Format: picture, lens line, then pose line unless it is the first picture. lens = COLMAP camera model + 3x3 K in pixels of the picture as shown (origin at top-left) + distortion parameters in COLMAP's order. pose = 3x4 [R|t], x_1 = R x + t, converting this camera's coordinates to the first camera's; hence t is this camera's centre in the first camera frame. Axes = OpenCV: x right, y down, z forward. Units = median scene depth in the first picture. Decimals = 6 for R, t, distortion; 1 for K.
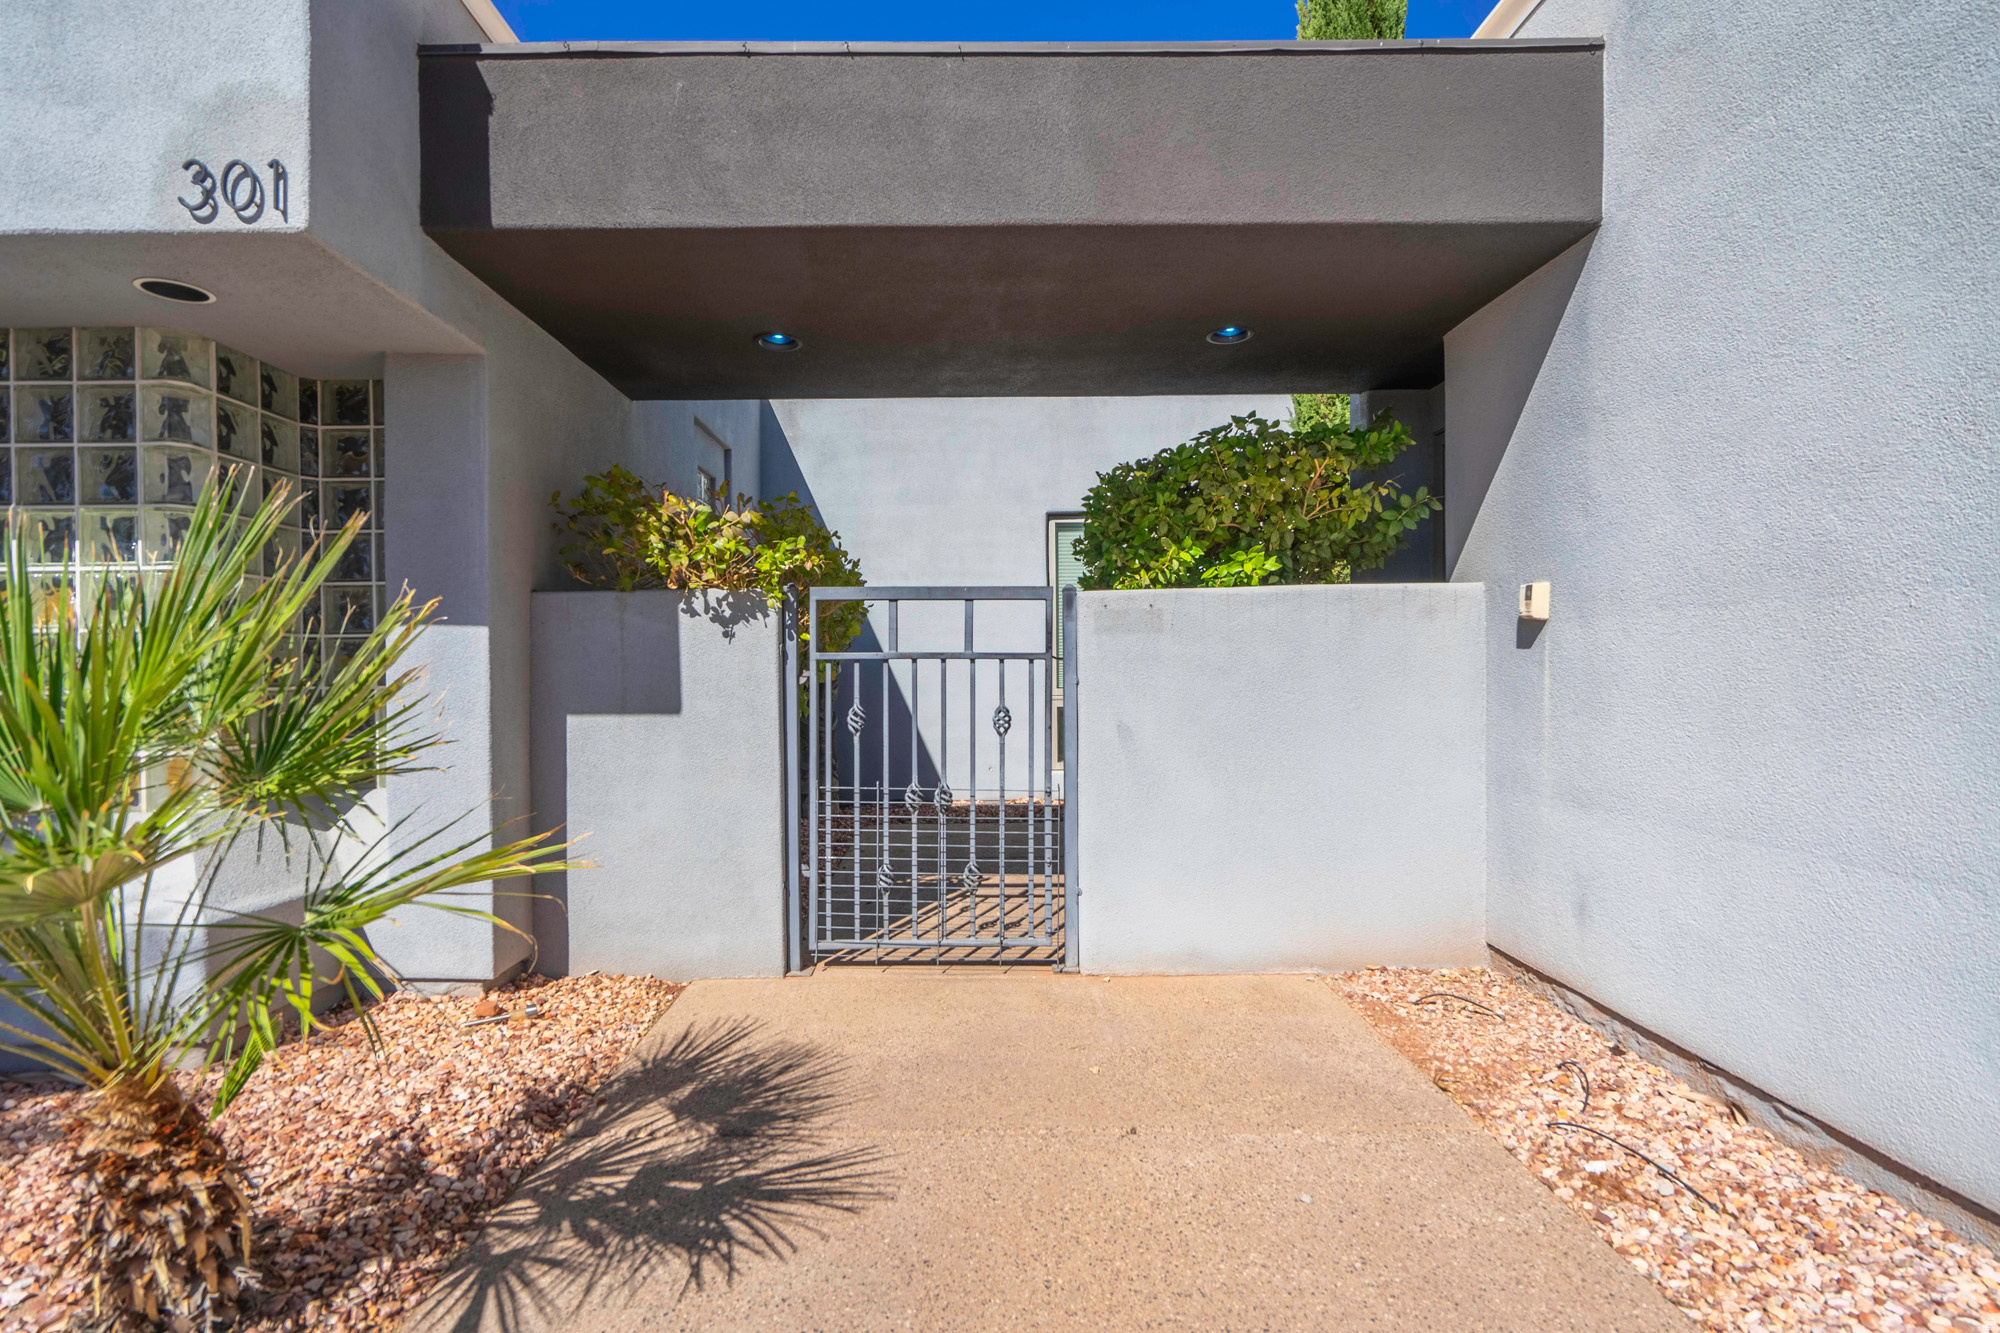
lens RADIAL K [[963.8, 0, 988.2], [0, 963.8, 672.4], [0, 0, 1]] dist [-0.001738, 0.000570]
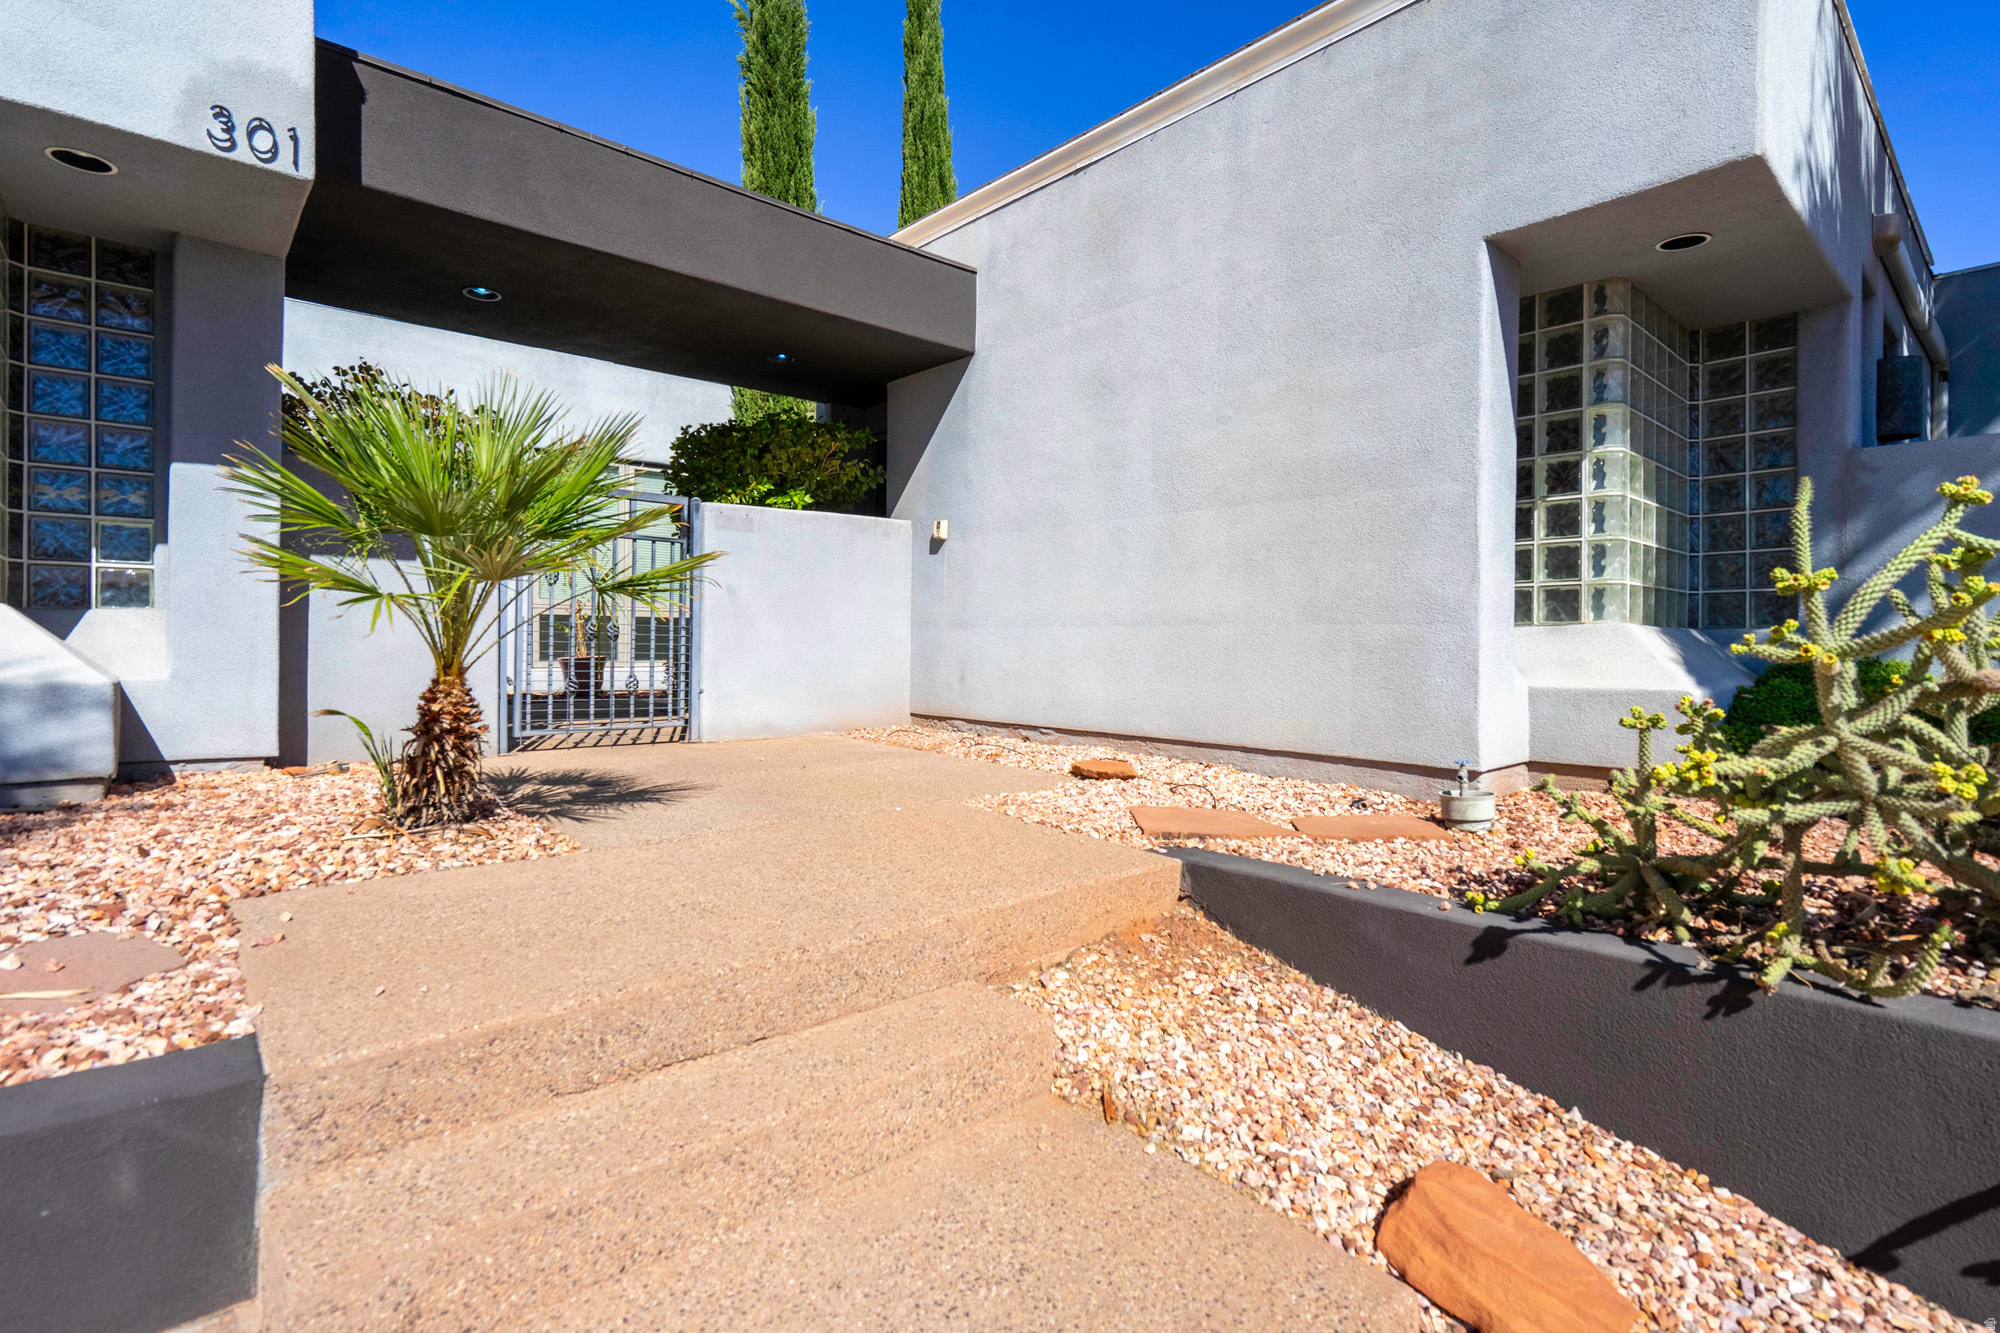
lens RADIAL K [[963.8, 0, 1004.3], [0, 963.8, 659.1], [0, 0, 1]] dist [-0.001738, 0.000570]
pose [[0.745357, 0.002774, 0.666660, -0.599619], [-0.007222, 0.999966, 0.003914, 0.166934], [-0.666626, -0.007732, 0.745352, -0.525271]]
